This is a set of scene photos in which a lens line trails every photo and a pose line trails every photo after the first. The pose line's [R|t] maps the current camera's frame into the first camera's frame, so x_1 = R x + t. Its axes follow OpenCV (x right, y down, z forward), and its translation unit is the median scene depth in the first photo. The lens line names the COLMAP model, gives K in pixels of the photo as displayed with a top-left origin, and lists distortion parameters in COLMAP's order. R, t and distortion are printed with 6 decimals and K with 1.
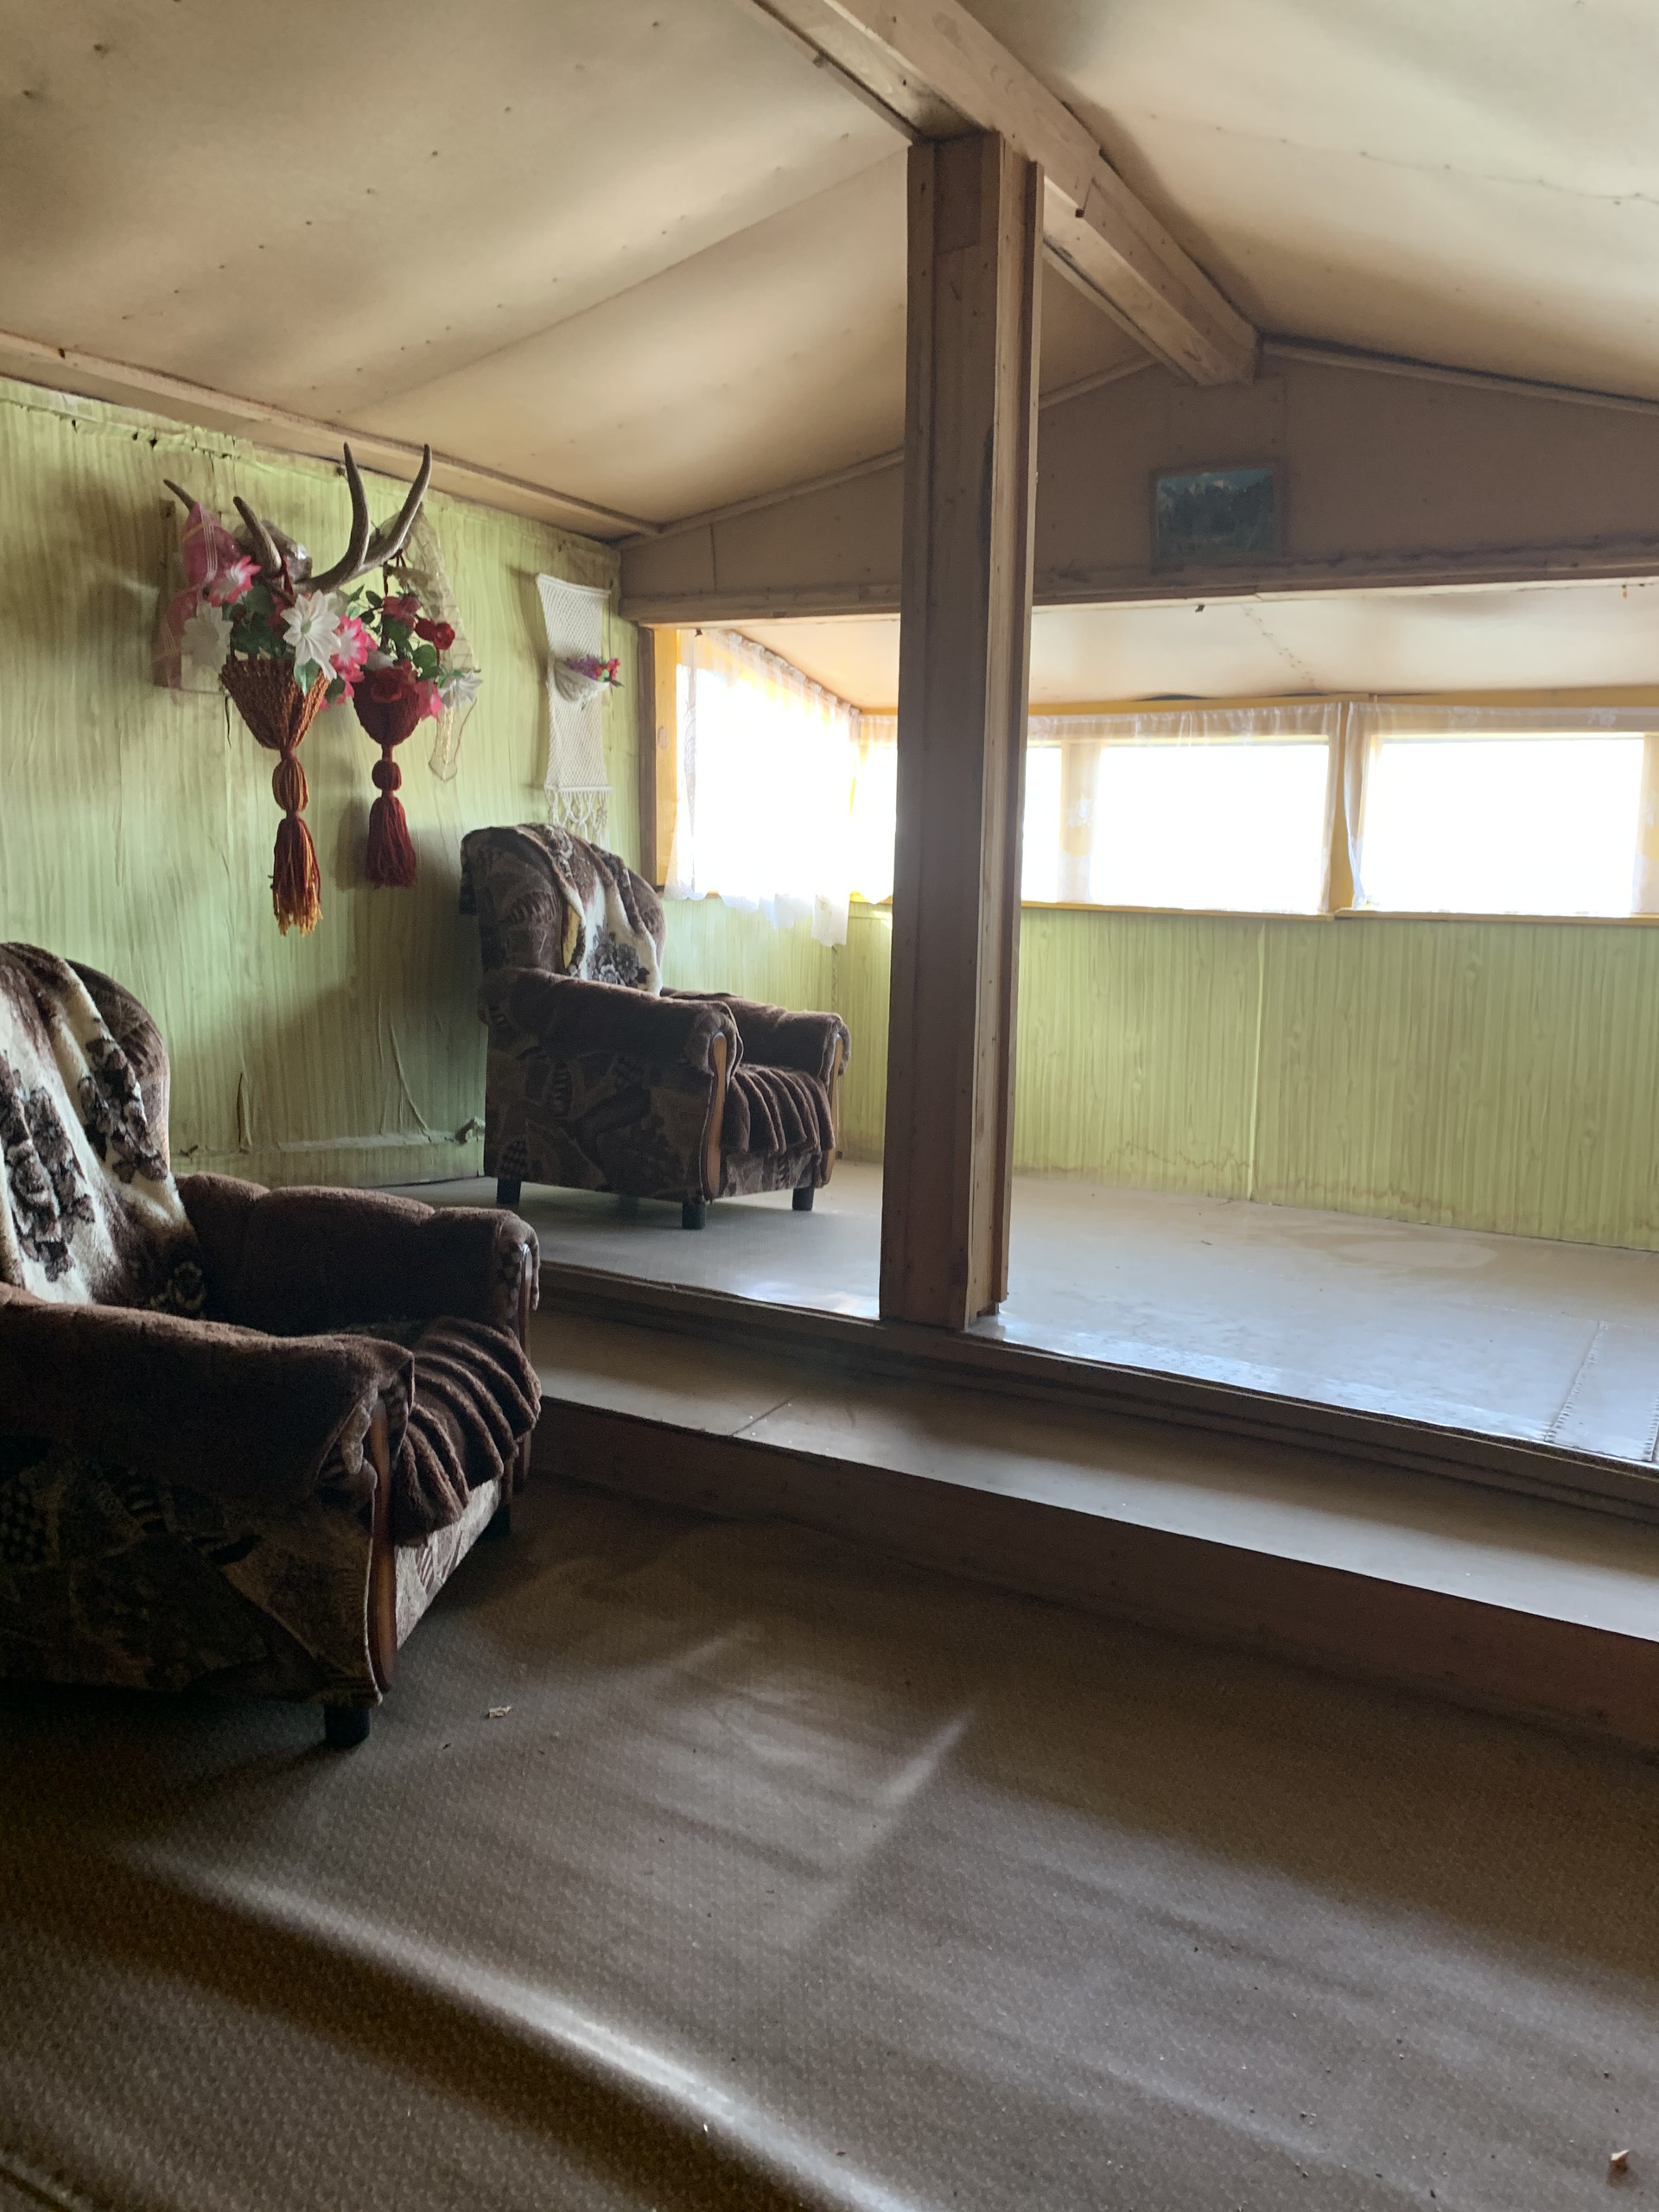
lens RADIAL K [[1696.0, 0, 835.7], [0, 1696.0, 1063.2], [0, 0, 1]] dist [0.039231, -0.047263]
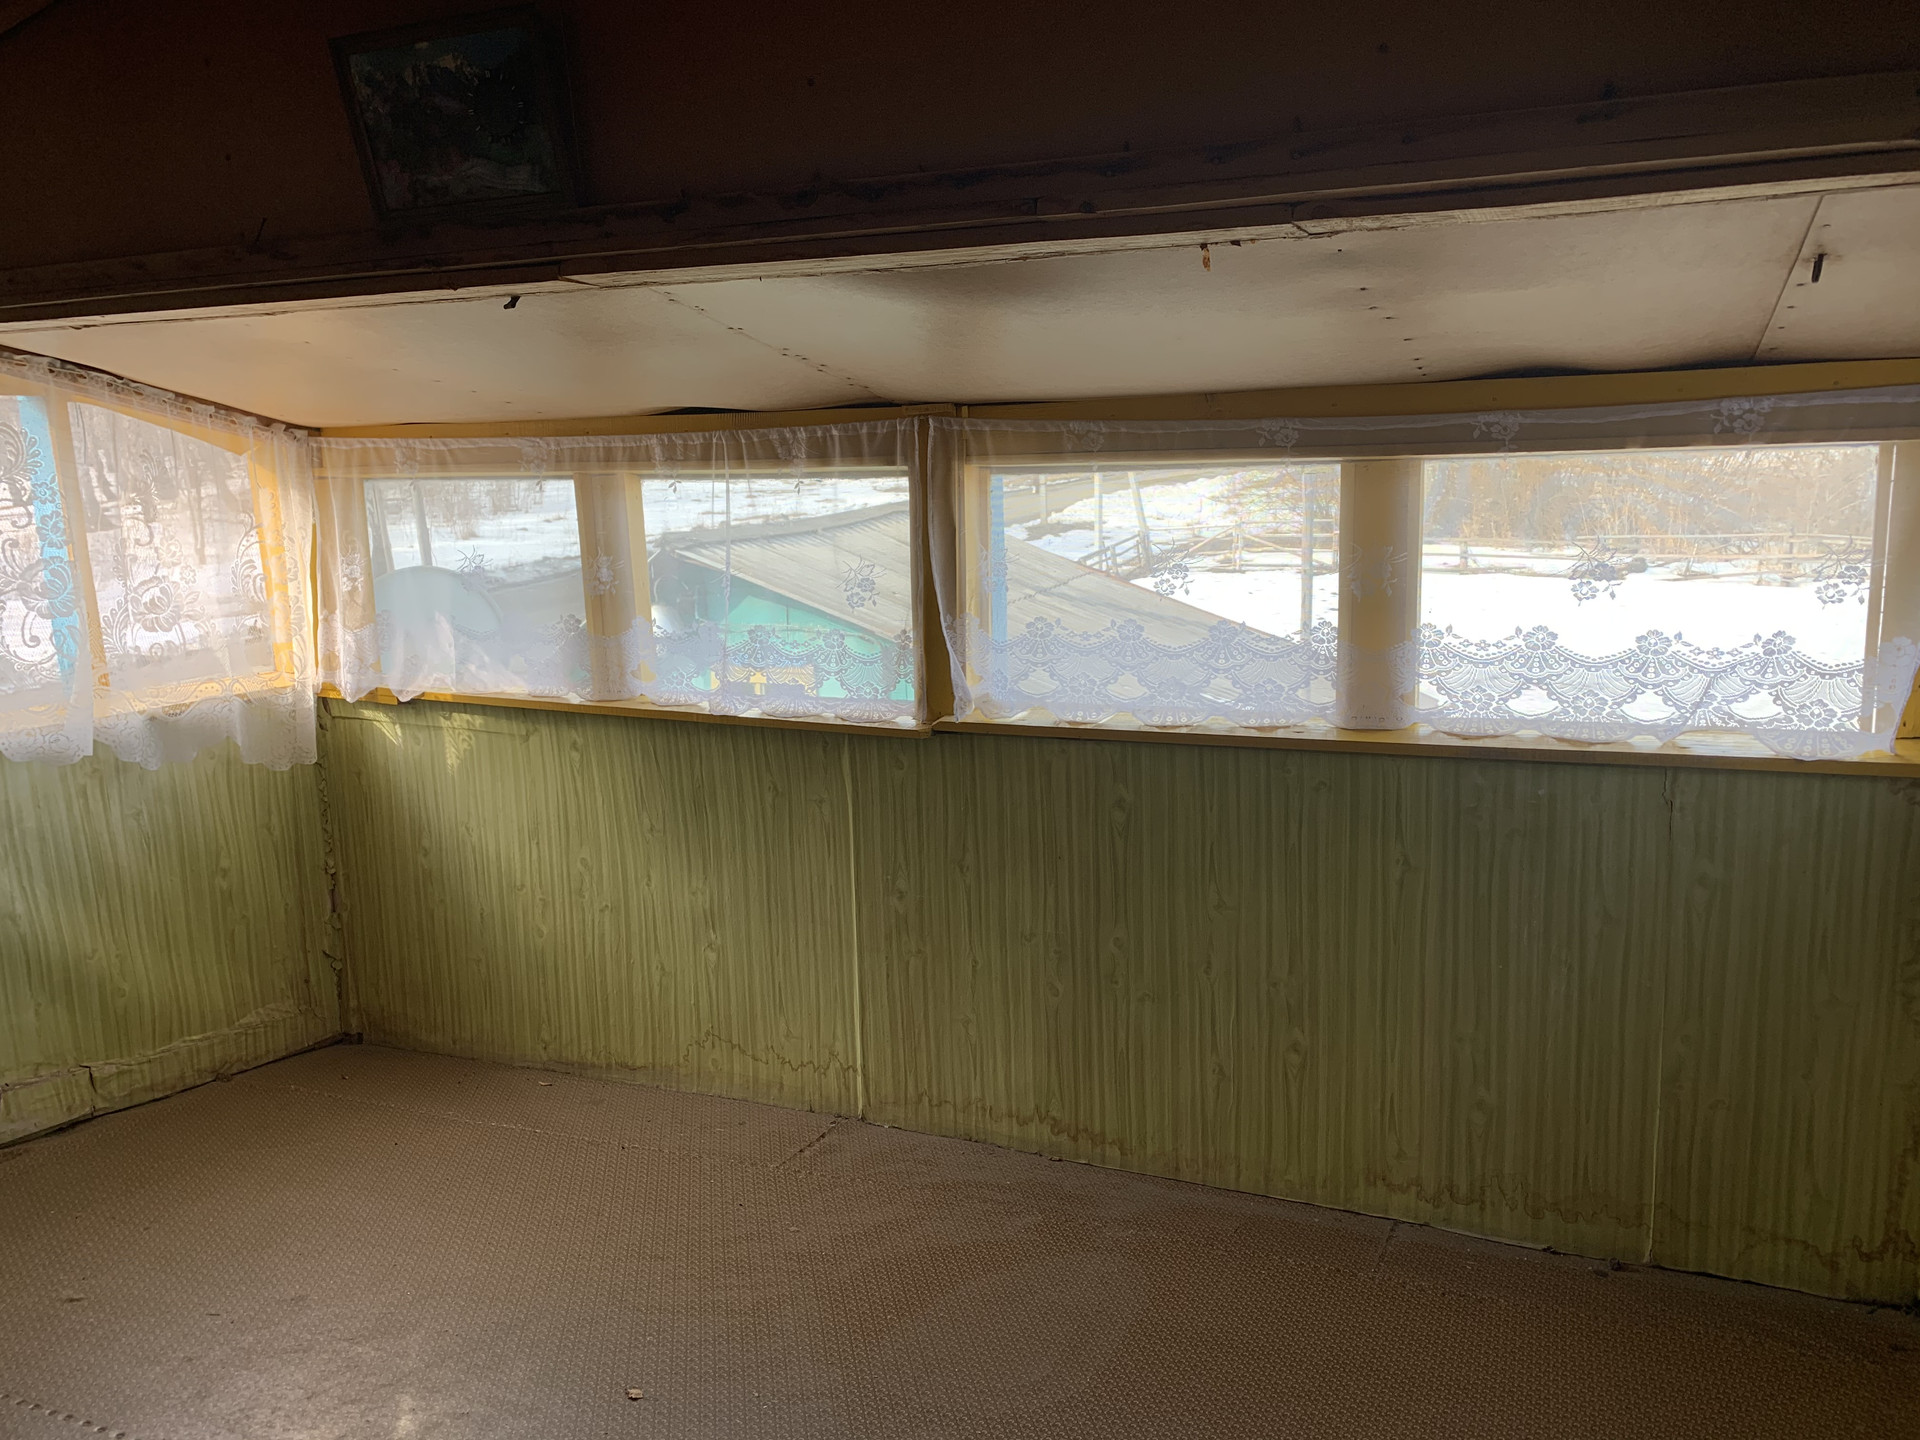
lens RADIAL K [[1472.1, 0, 947.7], [0, 1472.1, 717.4], [0, 0, 1]] dist [0.039231, -0.047263]
pose [[0.994440, -0.063146, 0.084268, 0.247878], [0.058865, 0.996892, 0.052359, -0.121304], [-0.087312, -0.047107, 0.995067, 0.408748]]
